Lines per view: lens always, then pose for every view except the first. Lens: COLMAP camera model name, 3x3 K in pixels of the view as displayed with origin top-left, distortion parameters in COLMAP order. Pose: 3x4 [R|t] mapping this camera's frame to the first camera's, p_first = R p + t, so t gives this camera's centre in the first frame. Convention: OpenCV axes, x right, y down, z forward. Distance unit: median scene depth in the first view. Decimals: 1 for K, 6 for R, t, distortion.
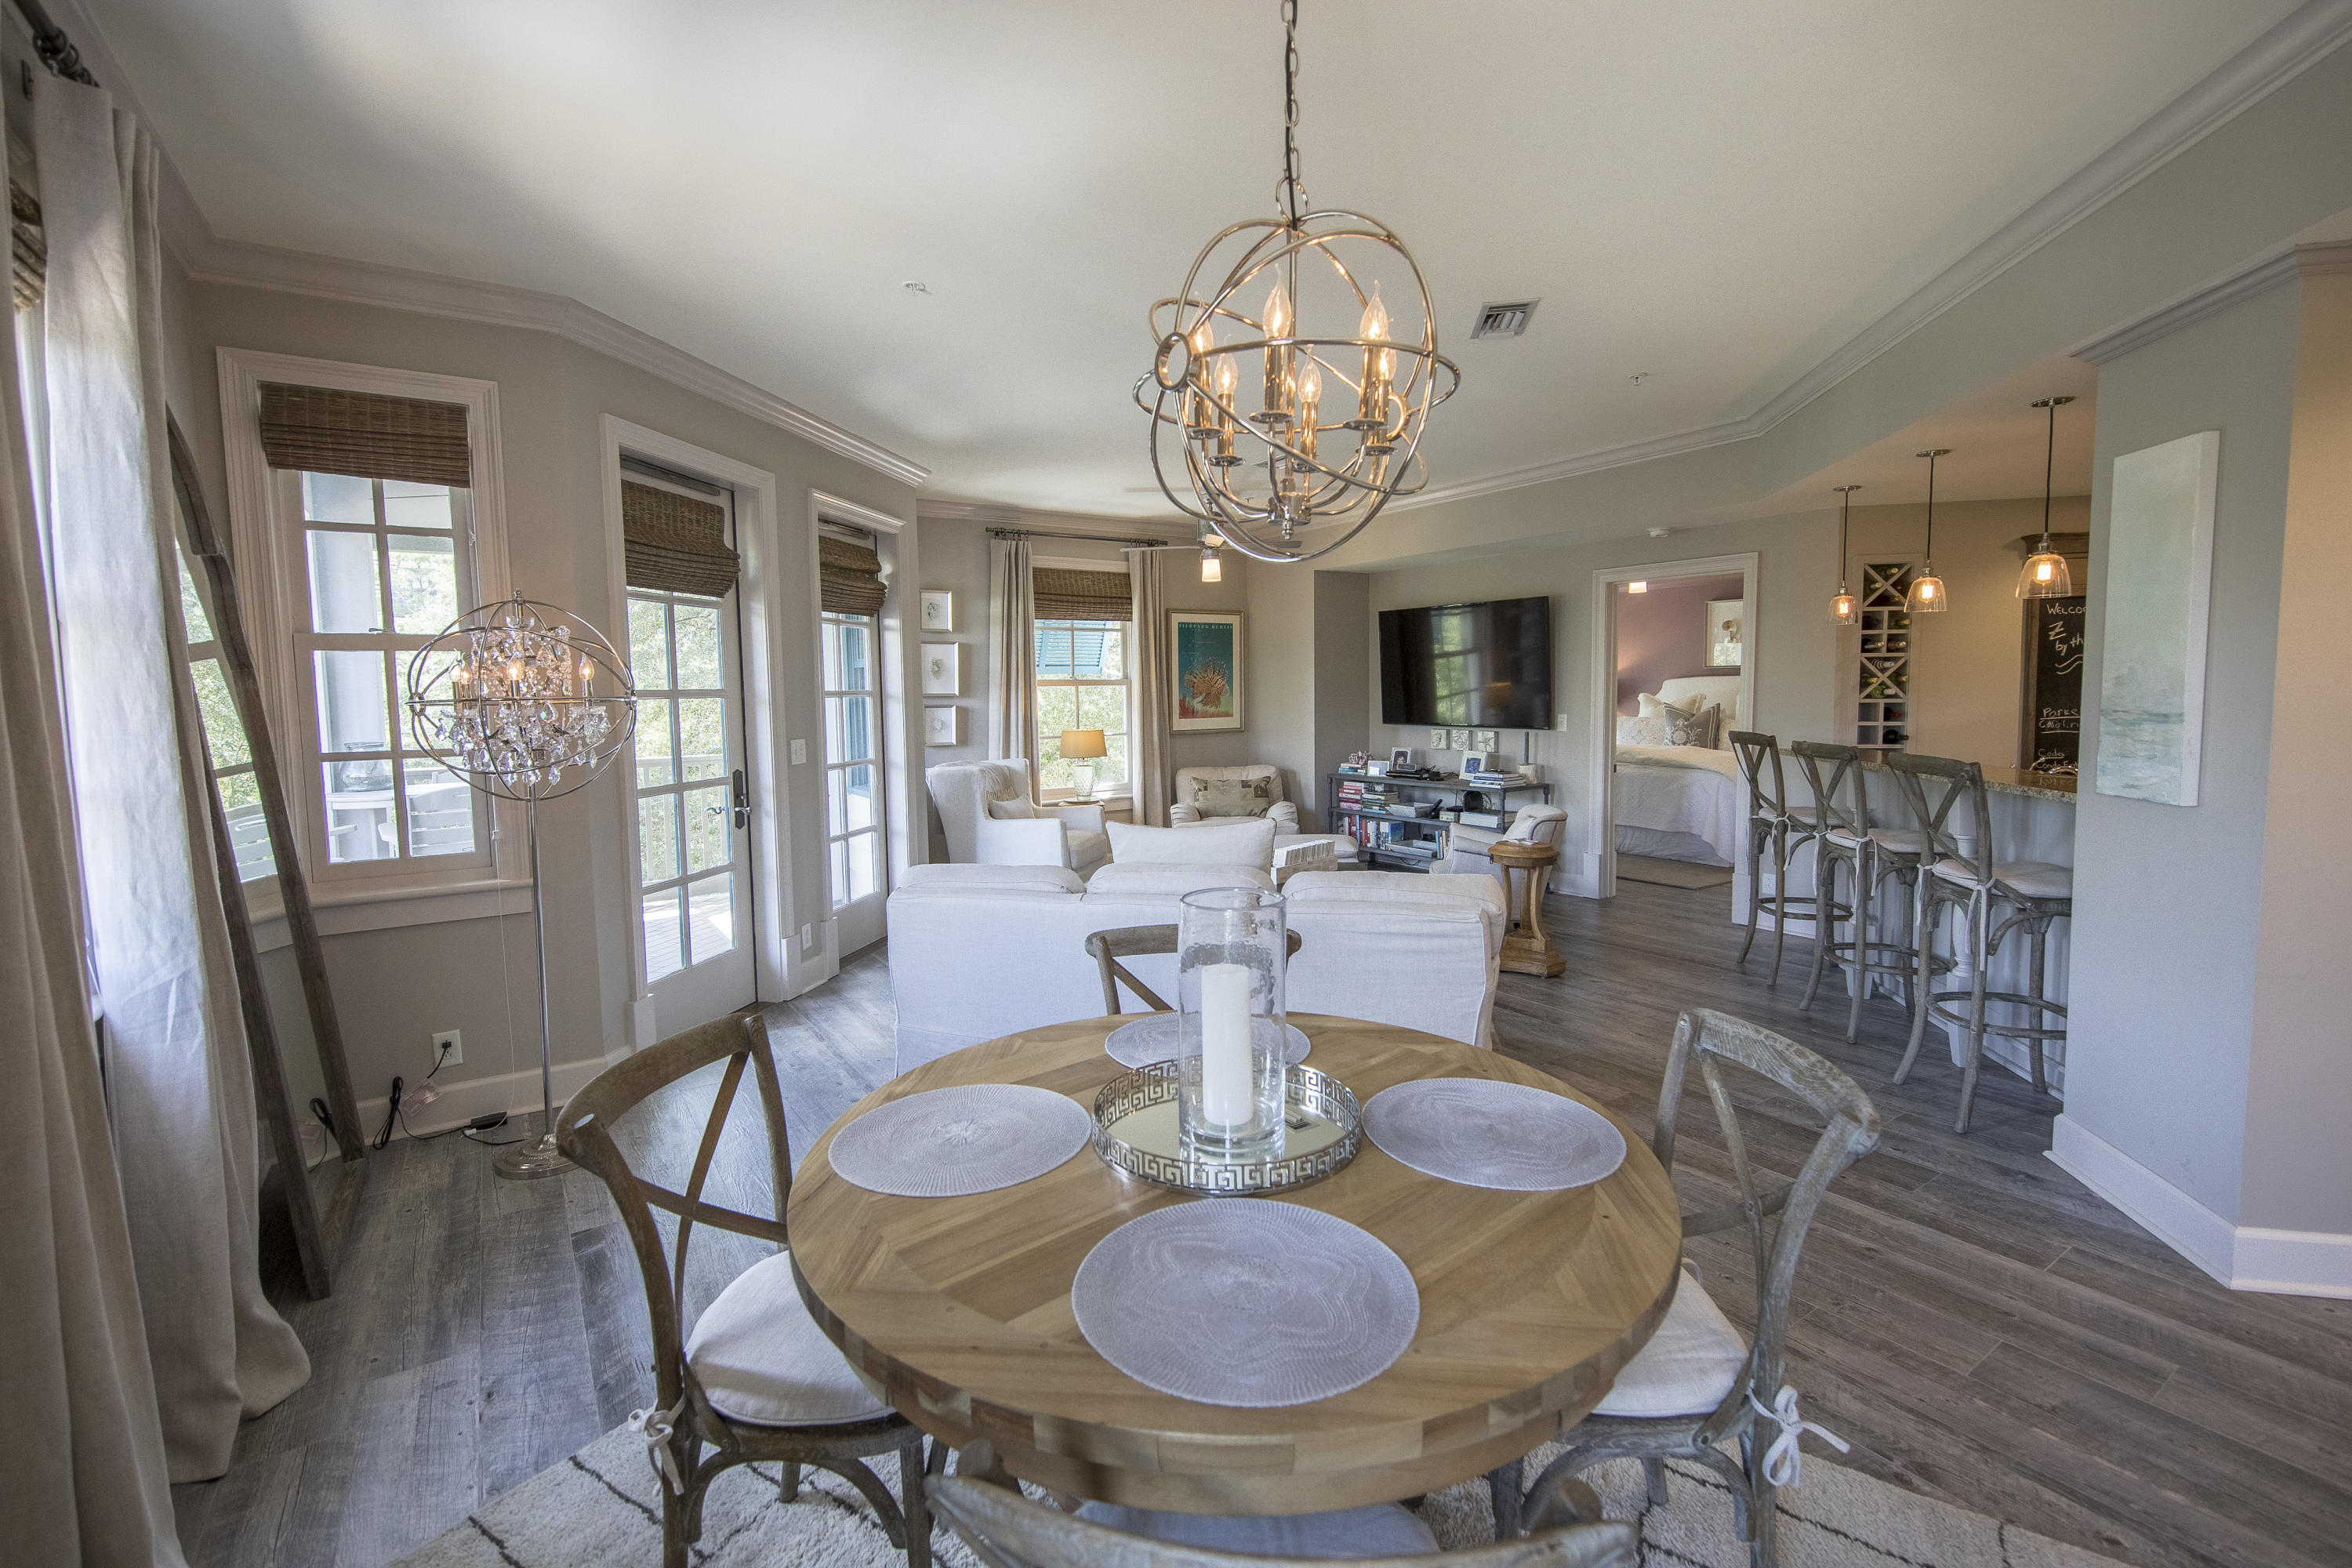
lens RADIAL K [[1010.3, 0, 1181.3], [0, 1010.3, 759.5], [0, 0, 1]] dist [0.015550, 0.000053]
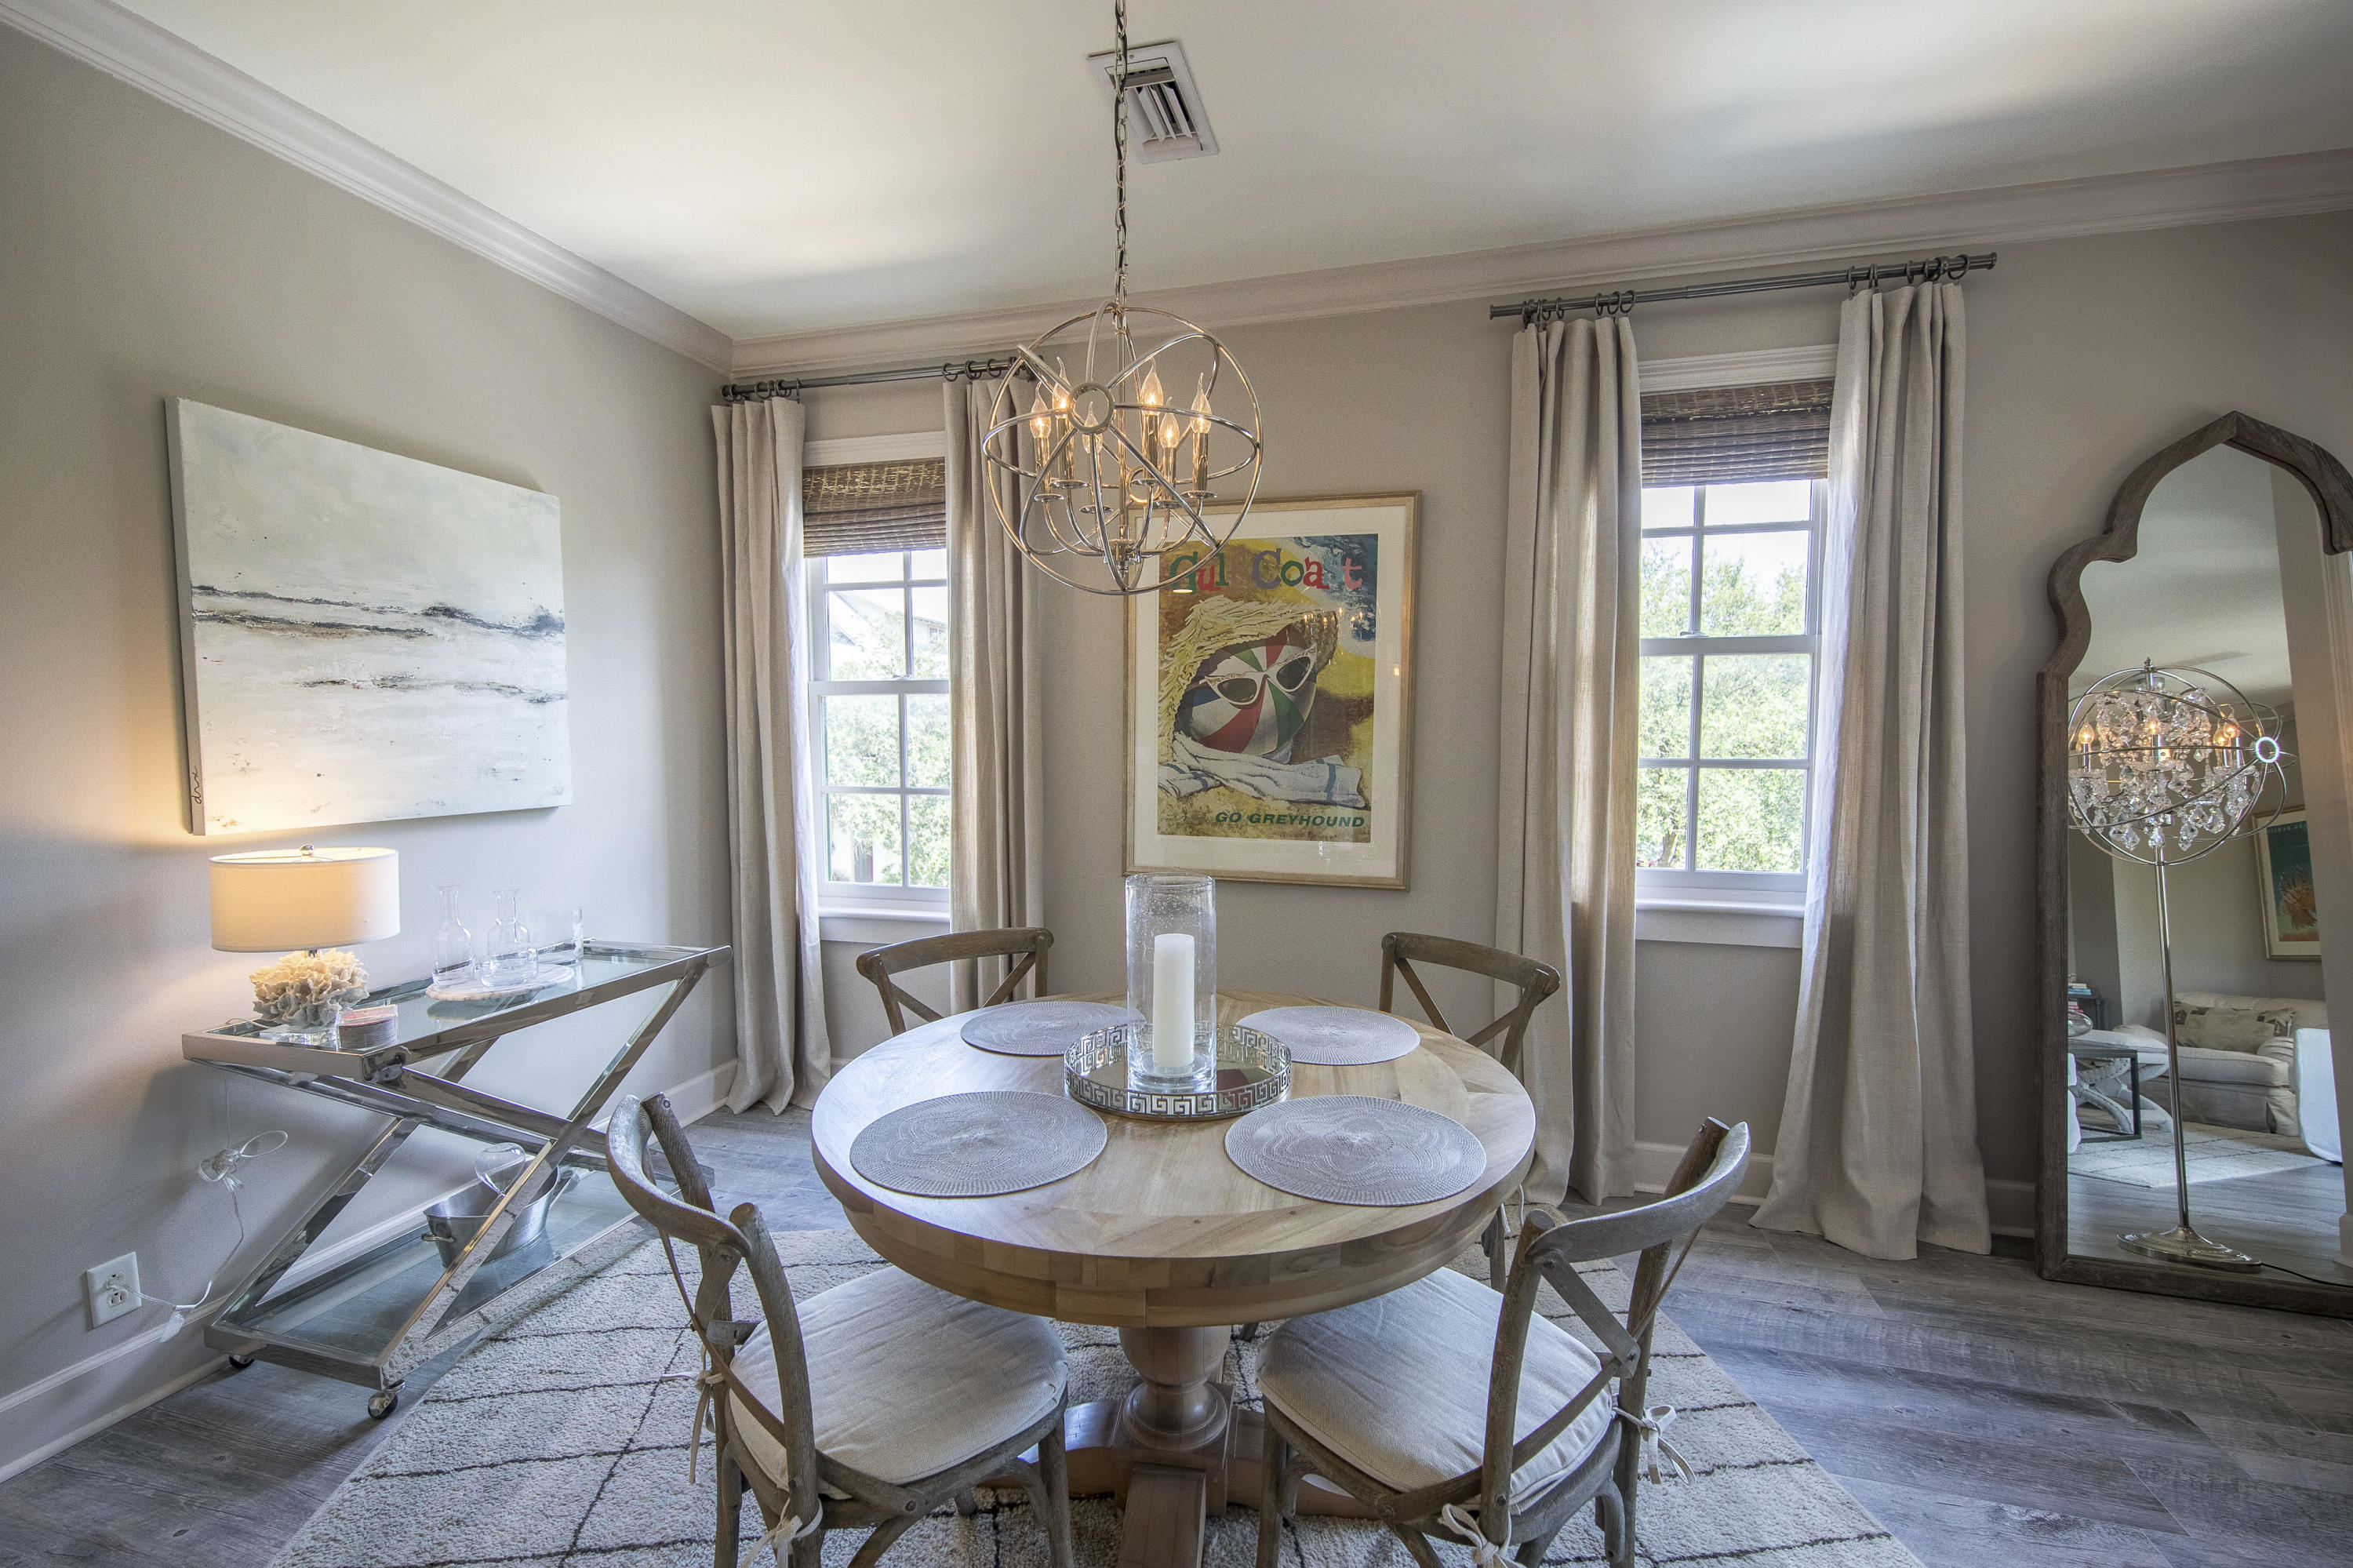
lens RADIAL K [[993.9, 0, 1180.5], [0, 993.9, 795.9], [0, 0, 1]] dist [0.015828, -0.007097]
pose [[-0.758433, 0.055068, -0.649421, 0.158798], [-0.036069, 0.991351, 0.126186, -0.021625], [0.650752, 0.119127, -0.749887, 0.374763]]
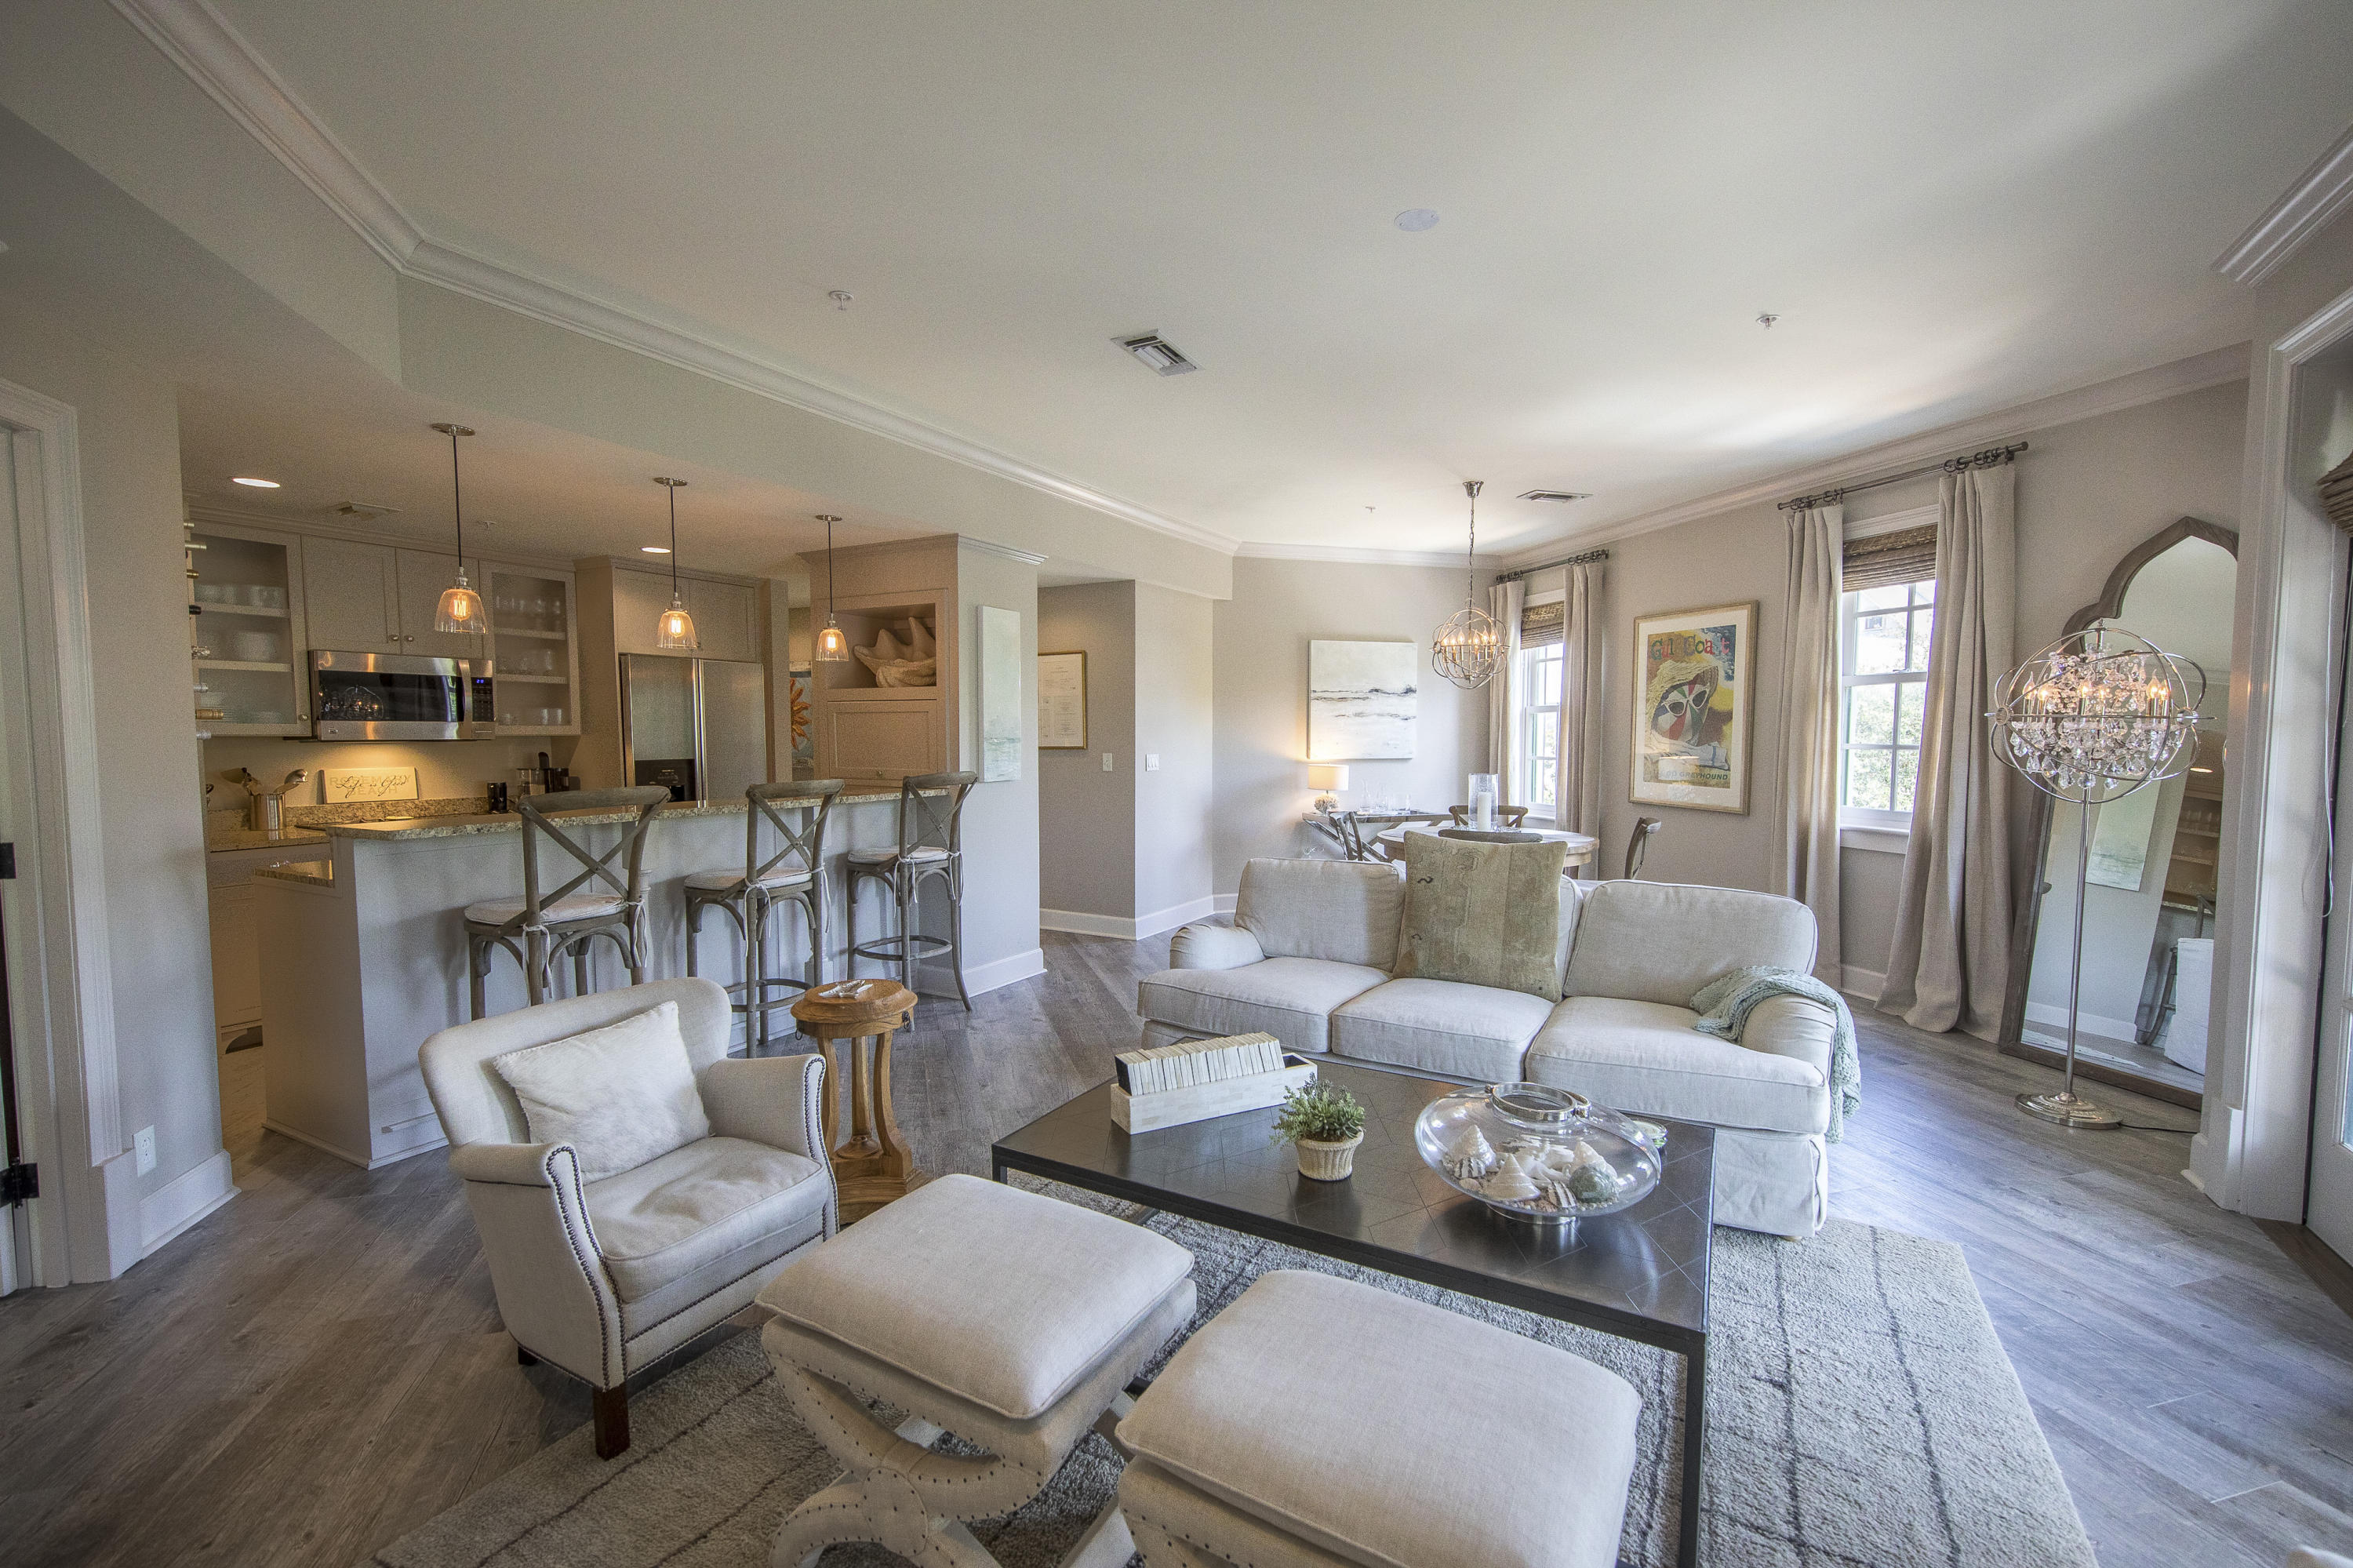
lens RADIAL K [[993.9, 0, 1180.5], [0, 993.9, 795.9], [0, 0, 1]] dist [0.015828, -0.007097]
pose [[-0.950229, -0.005916, 0.311496, -0.009042], [0.035304, 0.991335, 0.126523, -0.061623], [-0.309546, 0.131223, -0.941787, 0.999625]]
